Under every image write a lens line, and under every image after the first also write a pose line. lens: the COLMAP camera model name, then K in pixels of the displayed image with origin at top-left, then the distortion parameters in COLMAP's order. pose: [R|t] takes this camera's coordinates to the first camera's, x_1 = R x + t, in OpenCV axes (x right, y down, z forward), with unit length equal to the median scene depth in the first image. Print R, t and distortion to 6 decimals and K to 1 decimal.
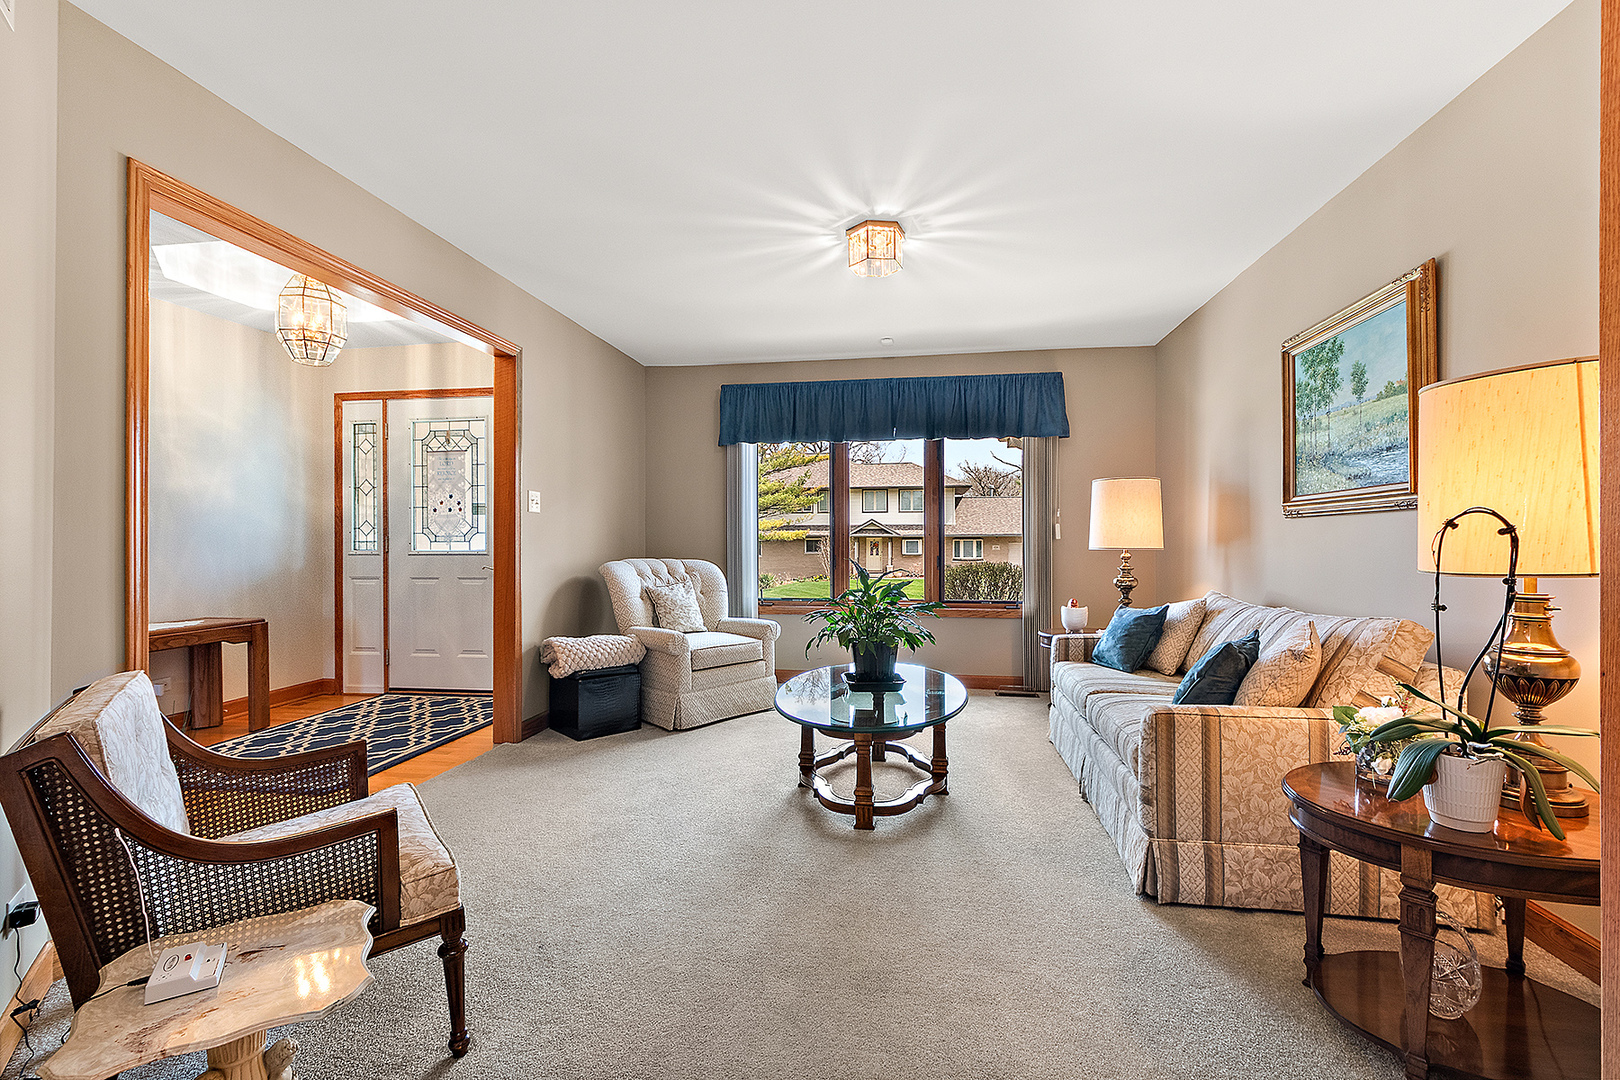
lens RADIAL K [[707.3, 0, 803.0], [0, 707.3, 542.3], [0, 0, 1]] dist [-0.002091, 0.000223]
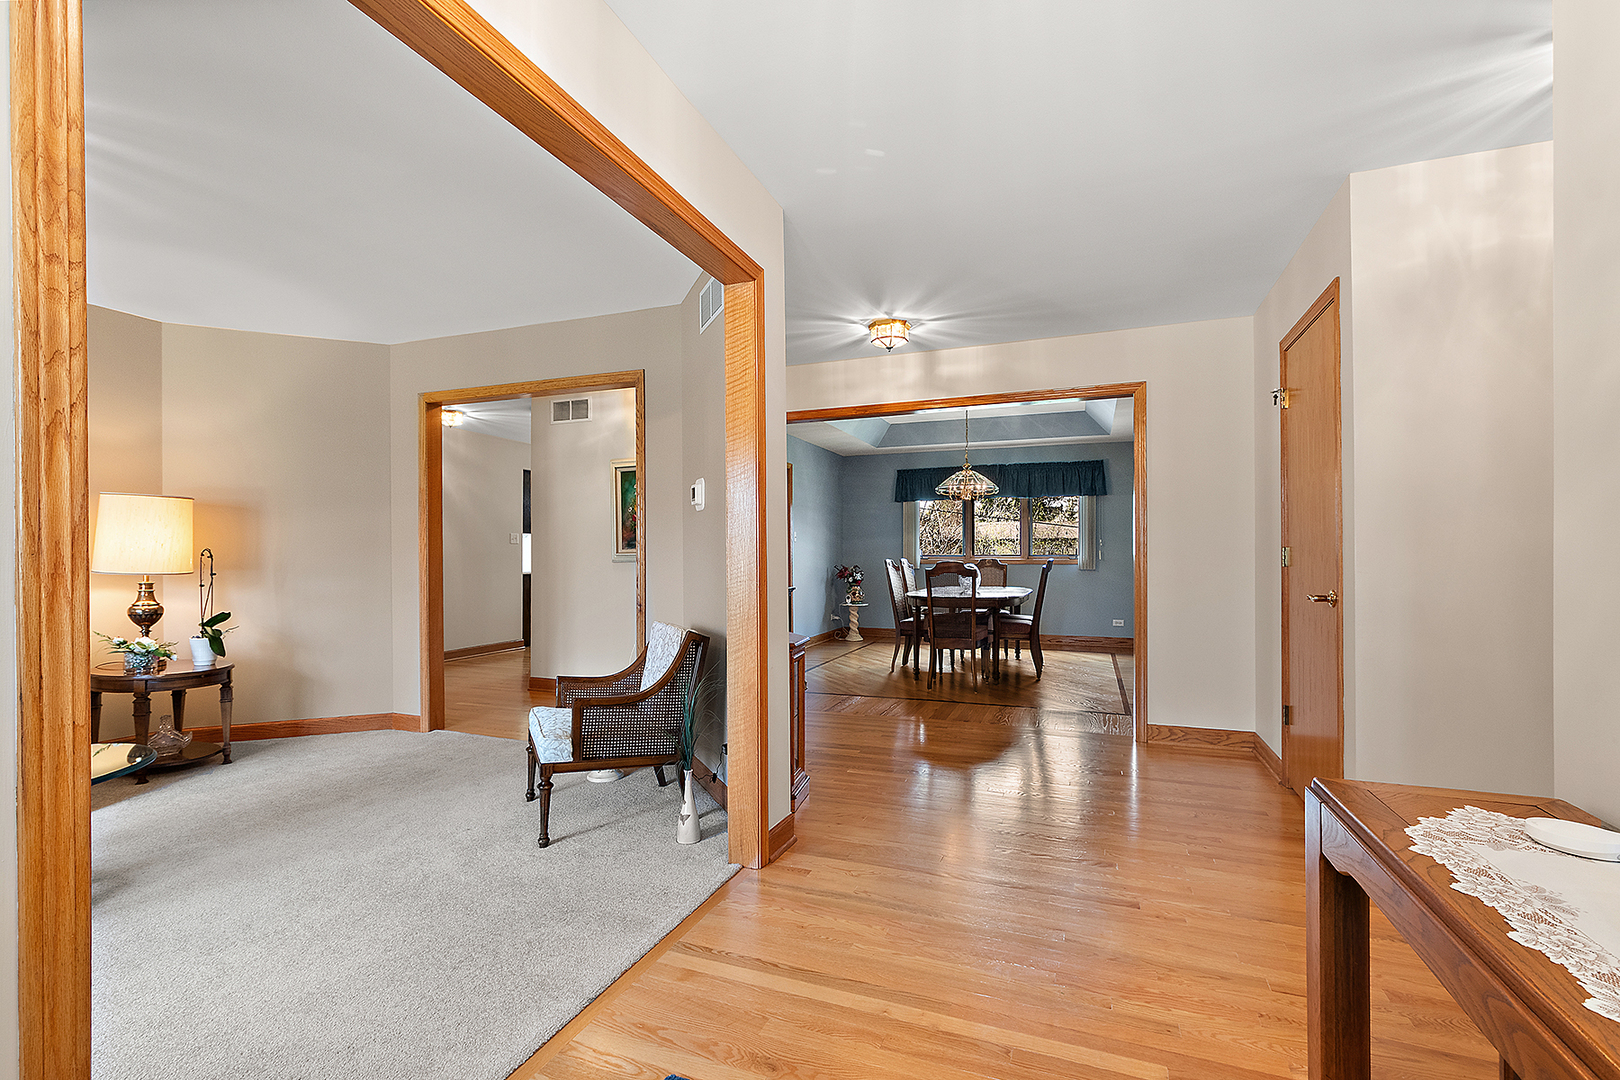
lens RADIAL K [[707.3, 0, 809.0], [0, 707.3, 550.7], [0, 0, 1]] dist [-0.002091, 0.000223]
pose [[-0.980155, 0.003334, 0.198203, -0.871285], [0.002681, 0.999990, -0.003561, -0.012562], [-0.198213, -0.002959, -0.980154, 1.476672]]
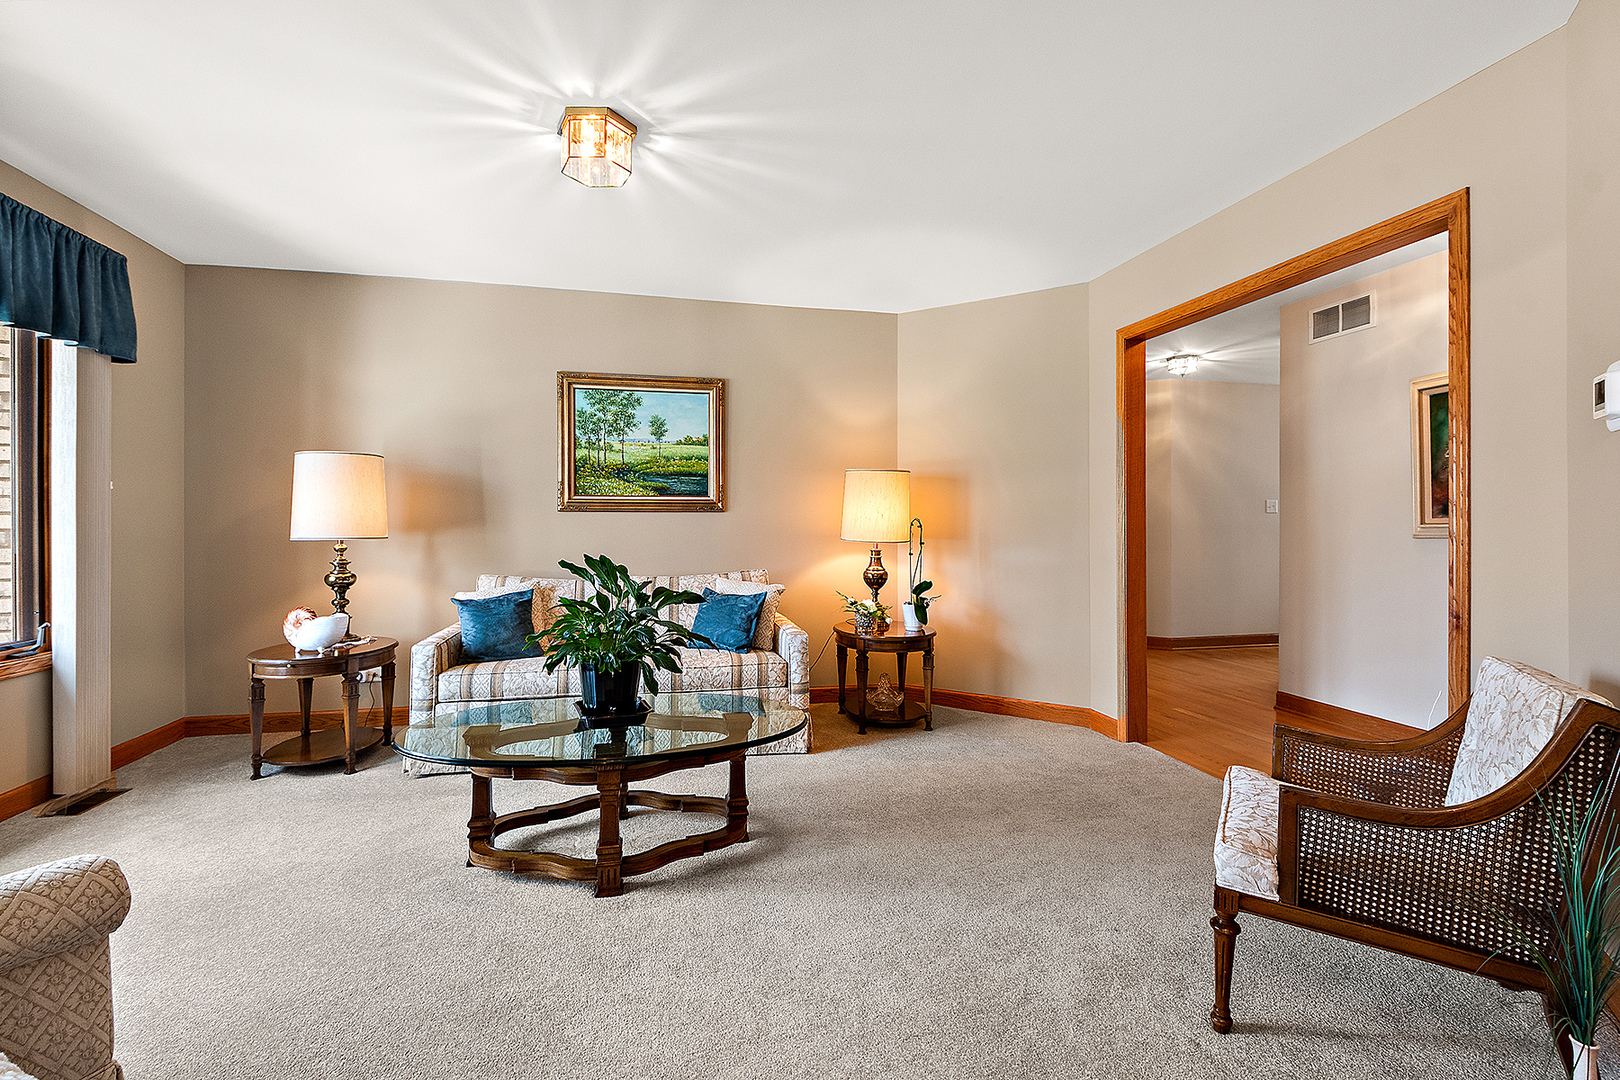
lens RADIAL K [[707.3, 0, 833.0], [0, 707.3, 524.2], [0, 0, 1]] dist [-0.002091, 0.000223]
pose [[-0.377025, 0.003085, 0.926198, -0.719380], [-0.001221, 0.999992, -0.003828, -0.007626], [-0.926202, -0.002575, -0.377018, 1.084711]]
